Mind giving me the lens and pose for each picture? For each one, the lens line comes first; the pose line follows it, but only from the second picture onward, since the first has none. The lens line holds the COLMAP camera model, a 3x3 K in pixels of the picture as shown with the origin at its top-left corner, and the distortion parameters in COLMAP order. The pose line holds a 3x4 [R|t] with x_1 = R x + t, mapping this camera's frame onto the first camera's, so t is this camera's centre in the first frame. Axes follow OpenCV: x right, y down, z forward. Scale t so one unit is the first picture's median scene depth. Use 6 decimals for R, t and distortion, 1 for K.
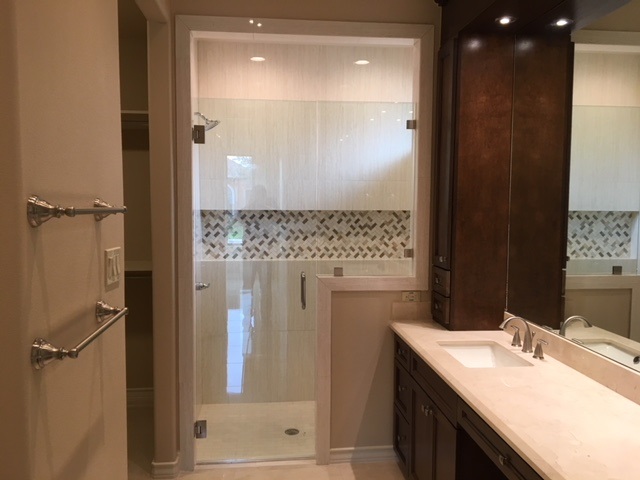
lens RADIAL K [[536.2, 0, 320.0], [0, 536.2, 240.0], [0, 0, 1]] dist [0.077021, -0.101051]
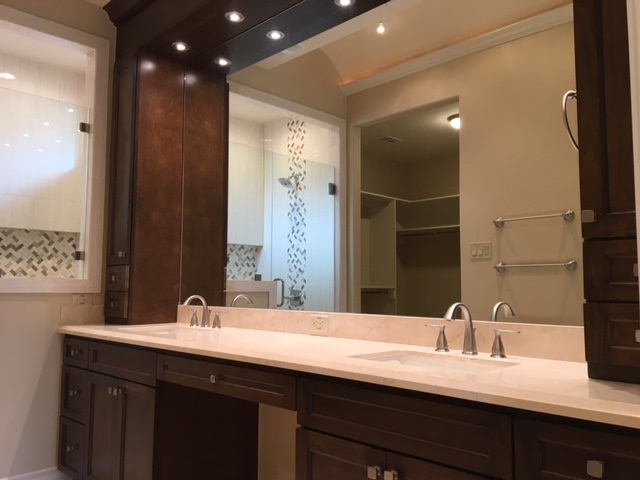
lens RADIAL K [[536.2, 0, 320.0], [0, 536.2, 240.0], [0, 0, 1]] dist [0.077021, -0.101051]
pose [[0.772492, 0.052806, 0.632826, -0.122056], [0.047578, 0.988923, -0.140600, 0.157308], [-0.633240, 0.138721, 0.761422, -0.022540]]
